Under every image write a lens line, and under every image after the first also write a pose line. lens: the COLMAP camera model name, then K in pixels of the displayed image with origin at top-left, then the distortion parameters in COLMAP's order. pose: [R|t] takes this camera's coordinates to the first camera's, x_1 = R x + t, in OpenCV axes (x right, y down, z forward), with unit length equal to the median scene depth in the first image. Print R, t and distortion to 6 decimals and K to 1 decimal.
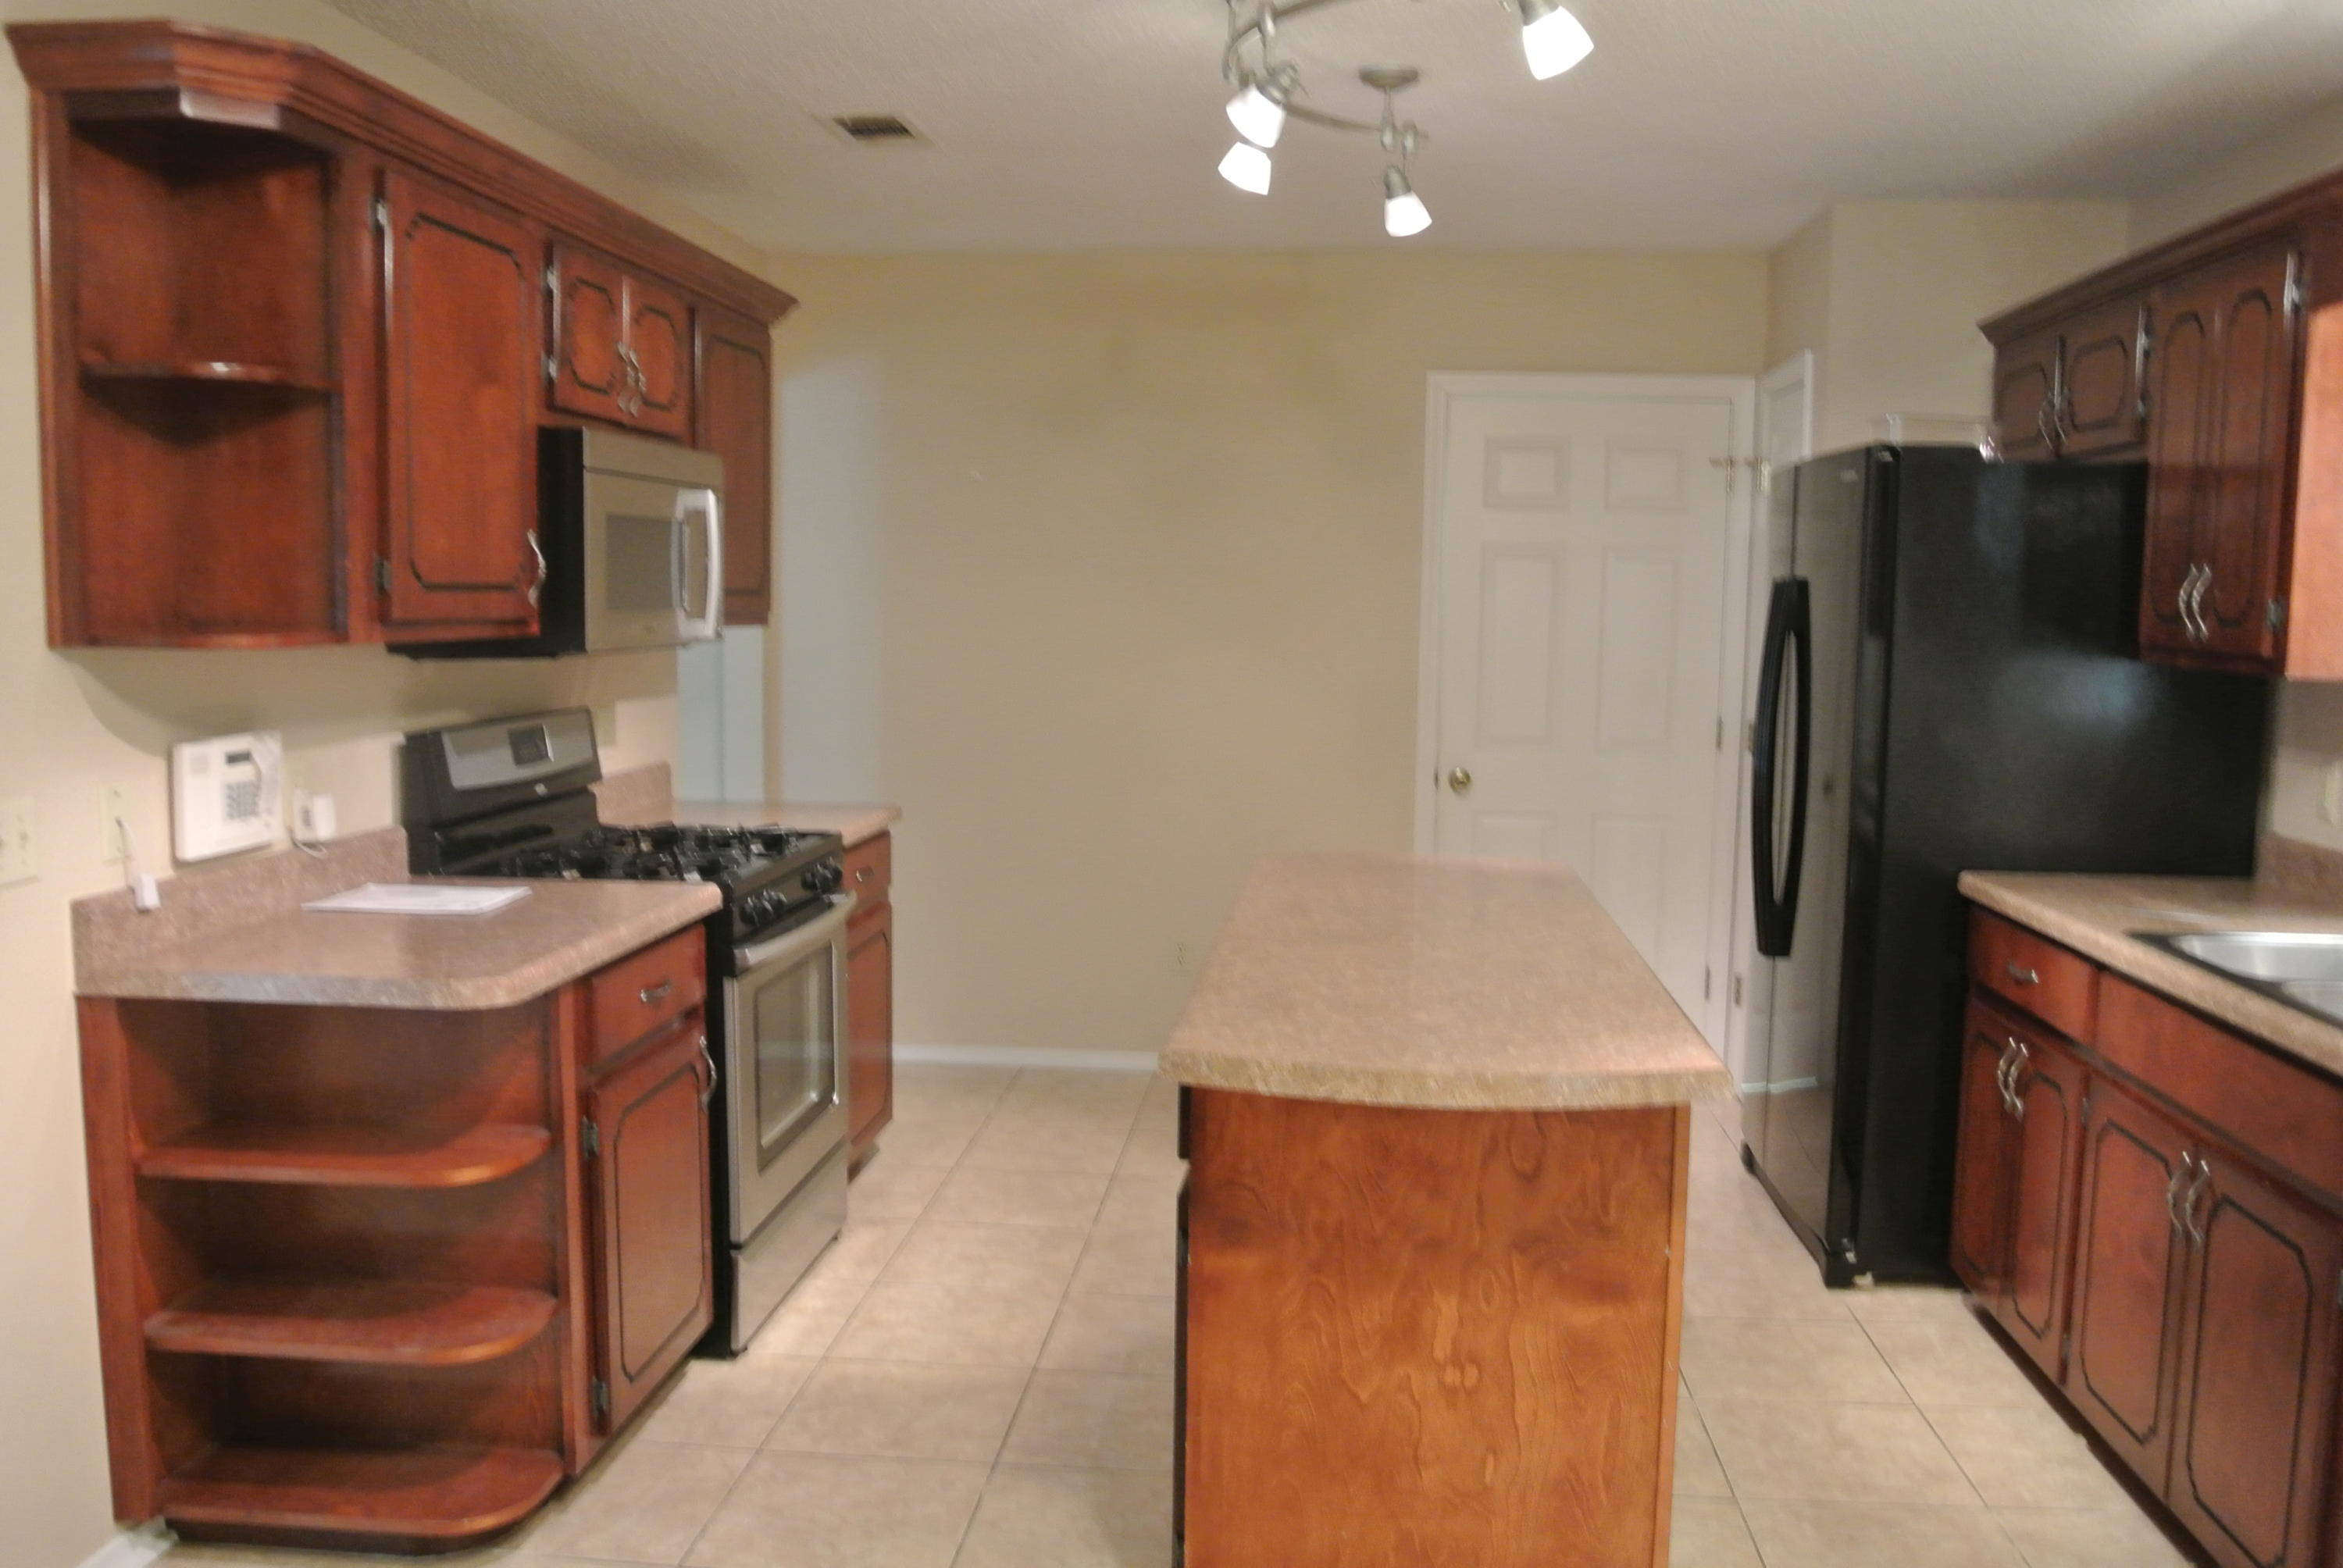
lens RADIAL K [[1980.5, 0, 1171.2], [0, 1980.5, 786.9], [0, 0, 1]] dist [-0.035550, -0.013463]
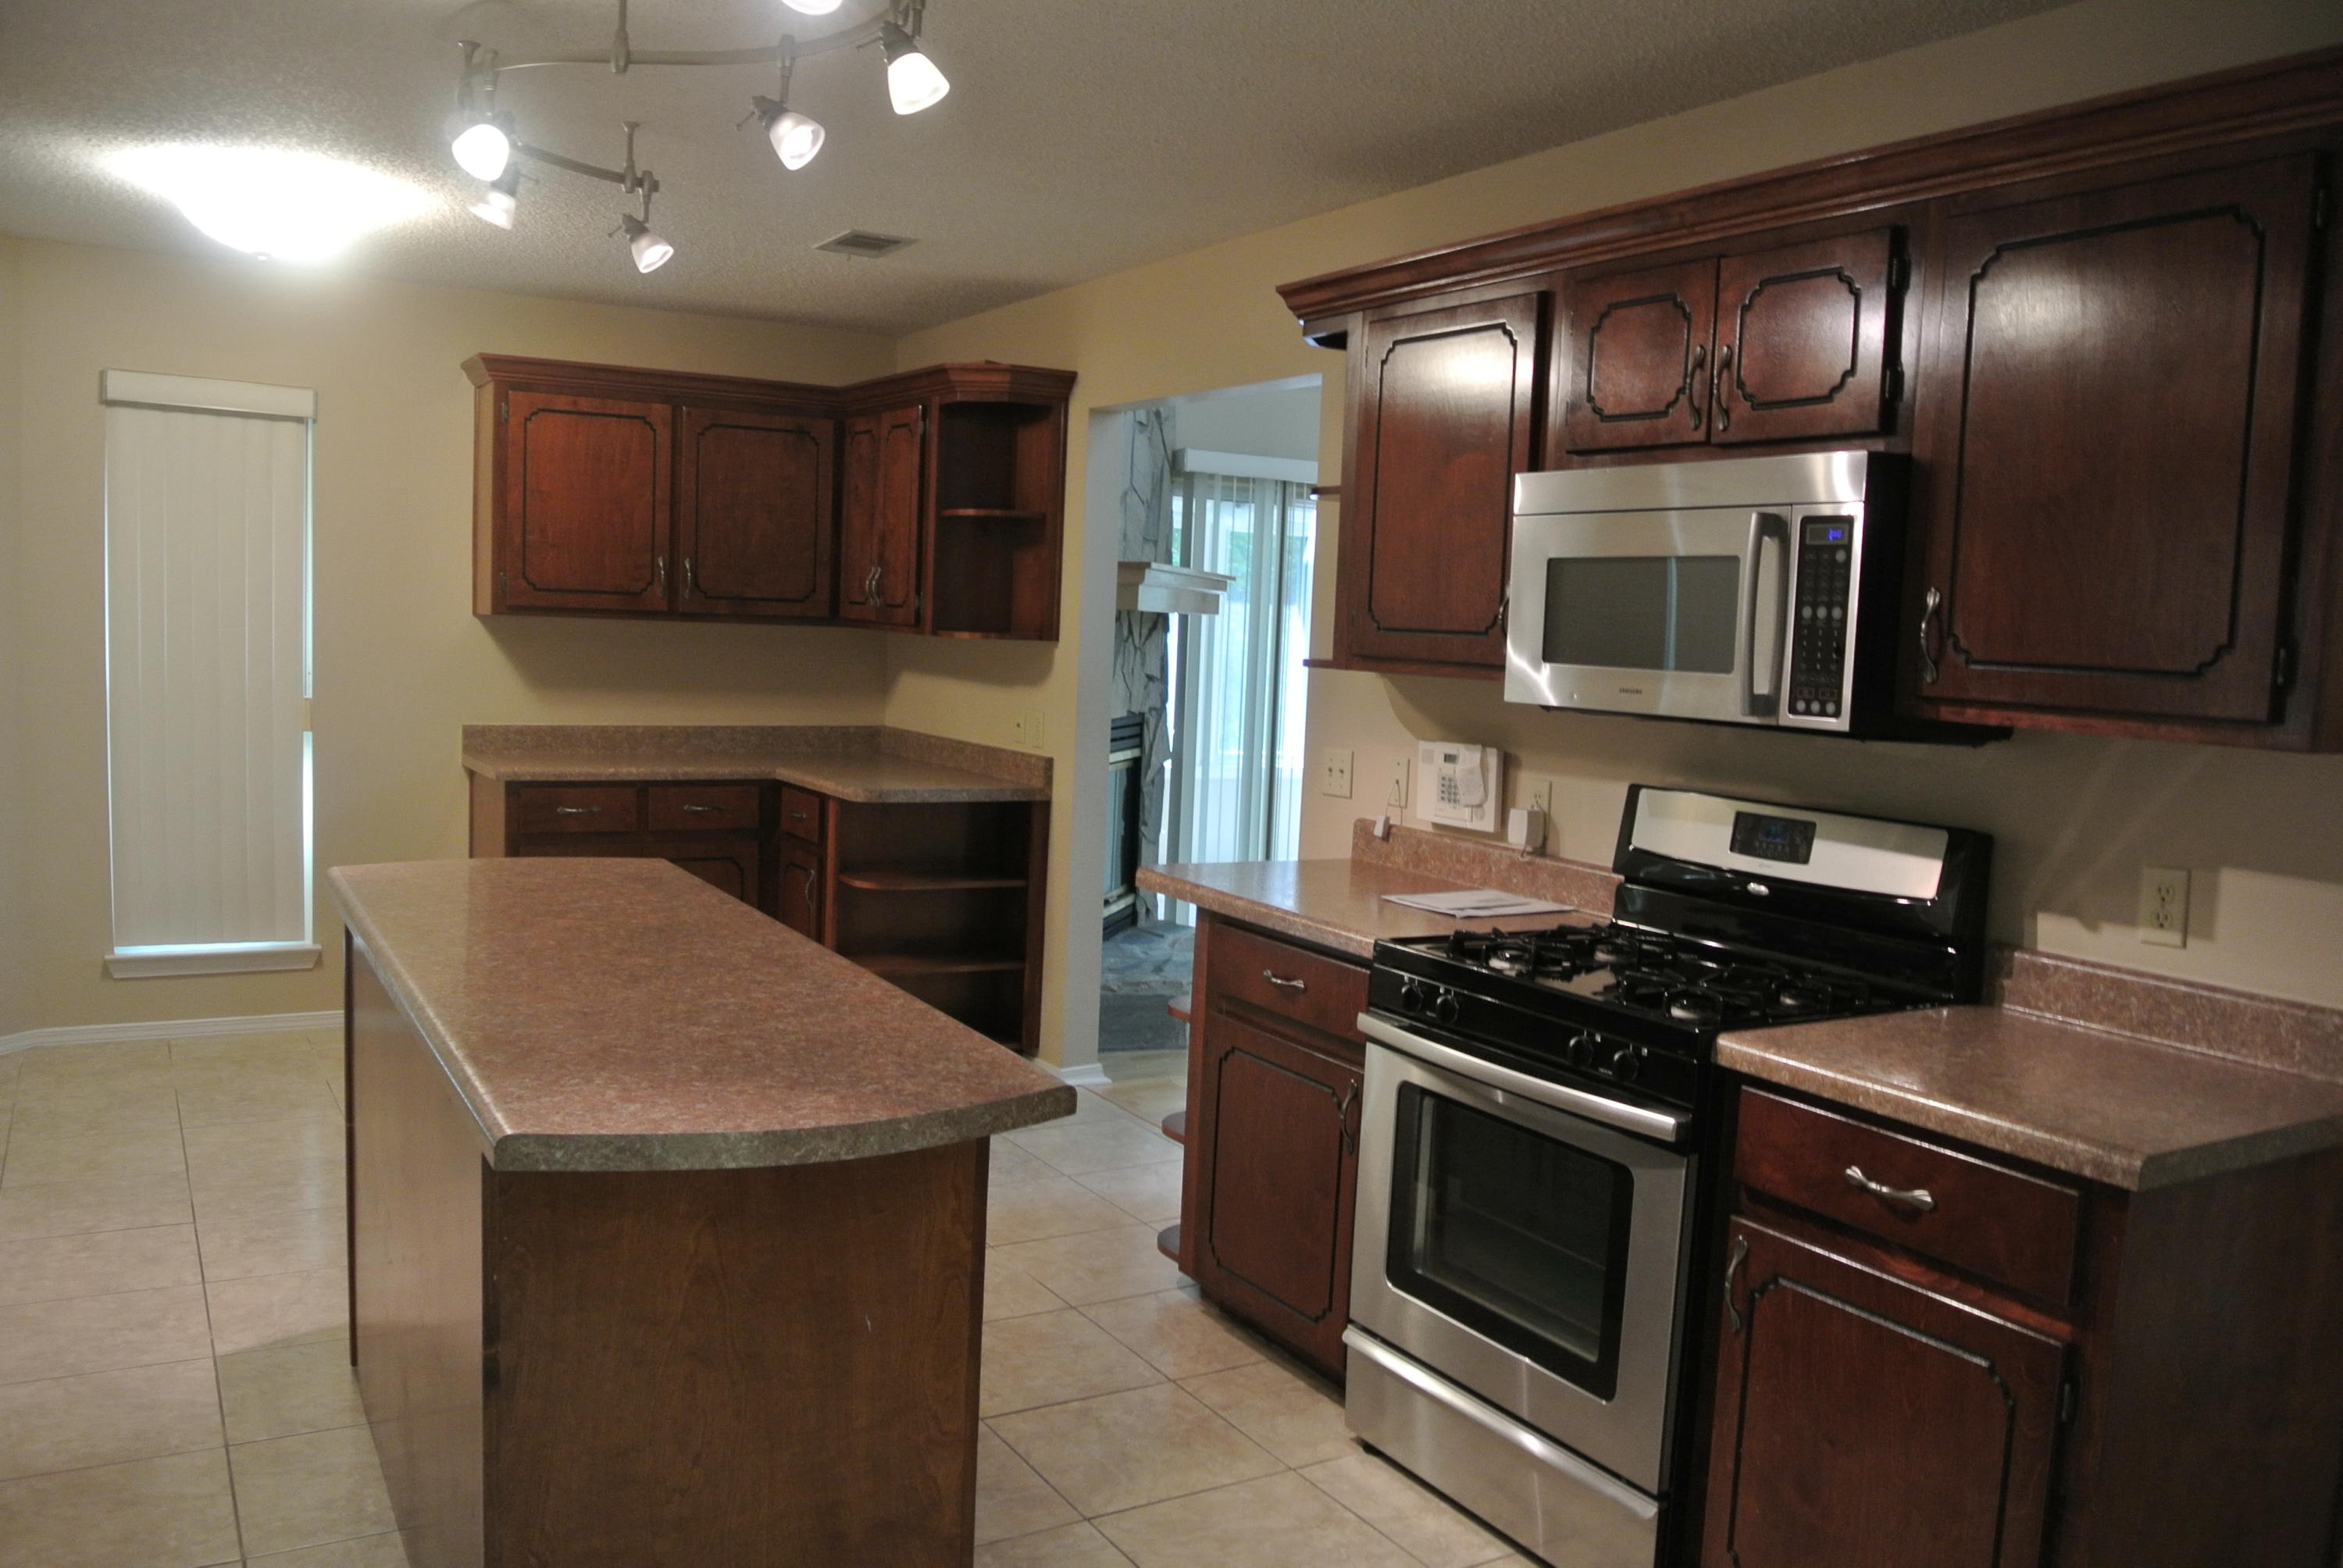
lens RADIAL K [[1852.5, 0, 1171.1], [0, 1852.5, 788.7], [0, 0, 1]] dist [-0.007548, -0.000610]
pose [[-0.812375, 0.002009, -0.583132, 0.403345], [-0.112375, 0.980711, 0.159931, -0.163218], [0.572205, 0.195453, -0.796480, 1.745400]]
